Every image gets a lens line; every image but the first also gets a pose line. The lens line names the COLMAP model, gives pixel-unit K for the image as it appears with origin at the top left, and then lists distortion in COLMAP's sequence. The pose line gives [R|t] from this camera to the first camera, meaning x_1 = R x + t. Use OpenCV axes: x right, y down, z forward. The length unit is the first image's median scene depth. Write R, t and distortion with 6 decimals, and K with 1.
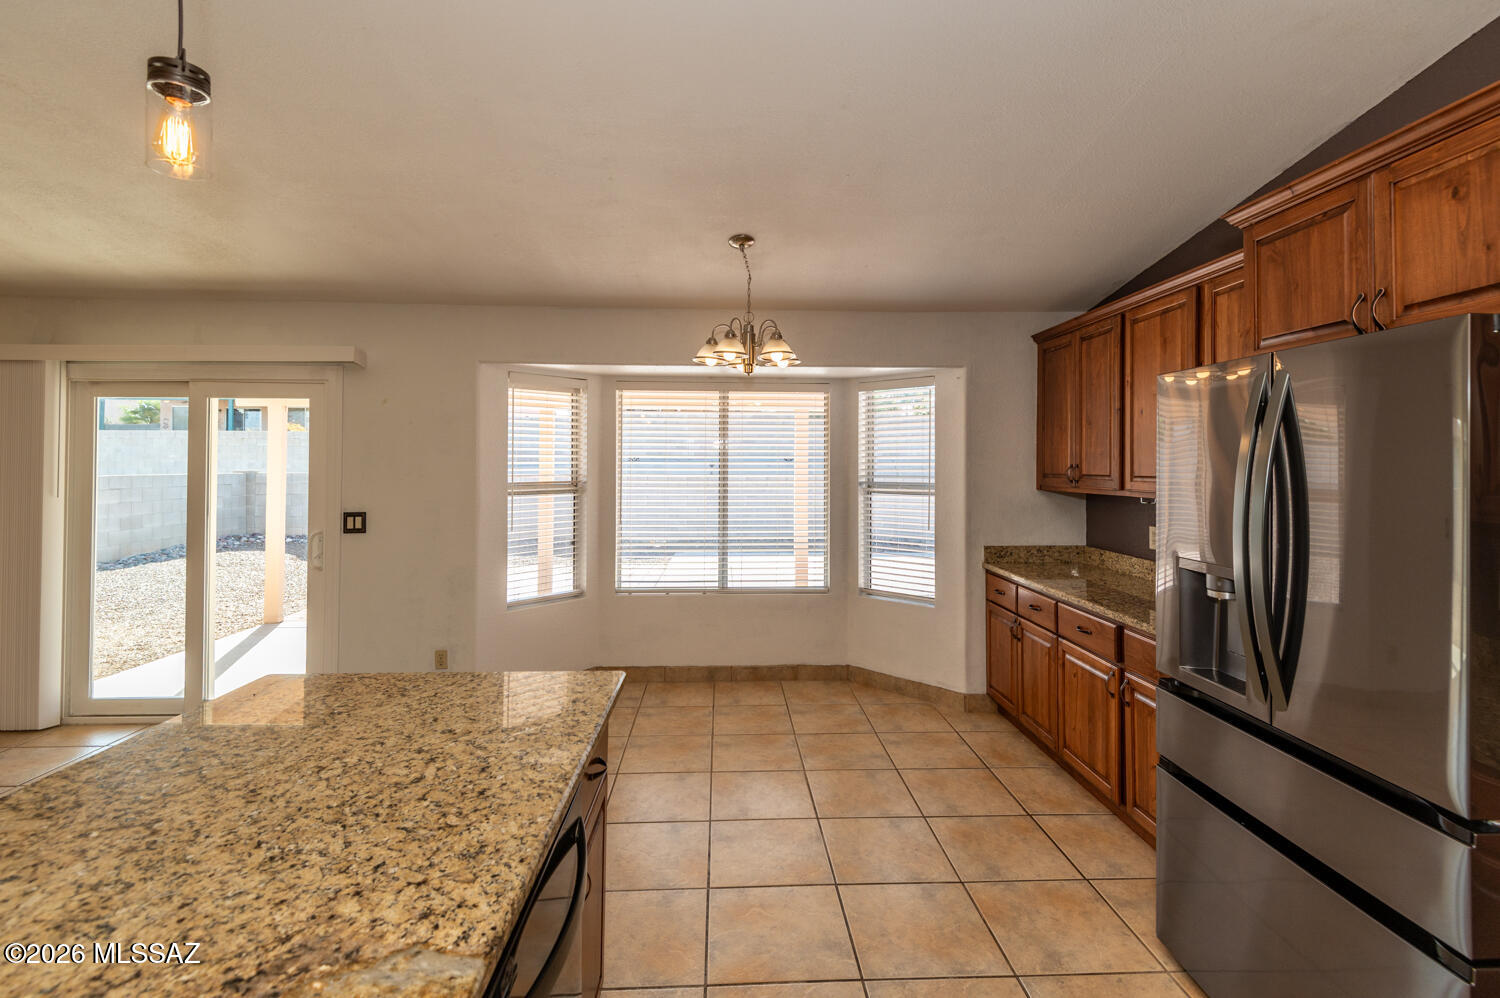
lens RADIAL K [[697.2, 0, 746.5], [0, 697.2, 455.8], [0, 0, 1]] dist [0.012997, -0.006129]
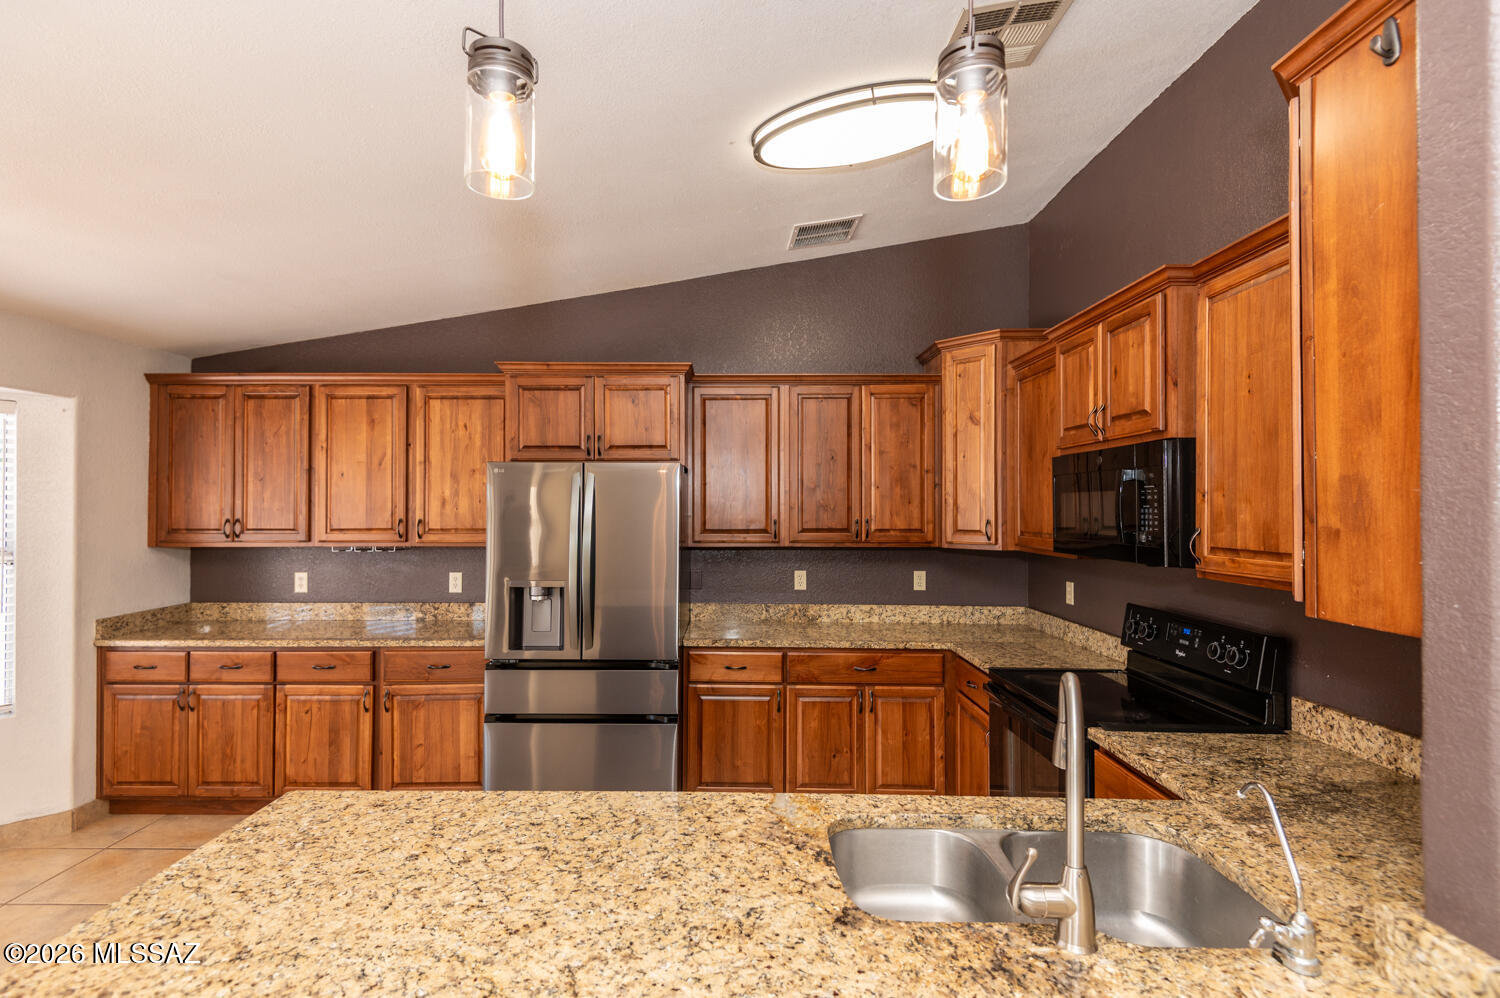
lens RADIAL K [[697.2, 0, 751.8], [0, 697.2, 499.3], [0, 0, 1]] dist [0.012997, -0.006129]
pose [[0.034526, 0.007009, 0.999379, -1.287957], [-0.013360, 0.999889, -0.006551, -0.048741], [-0.999314, -0.013126, 0.034616, 0.559927]]
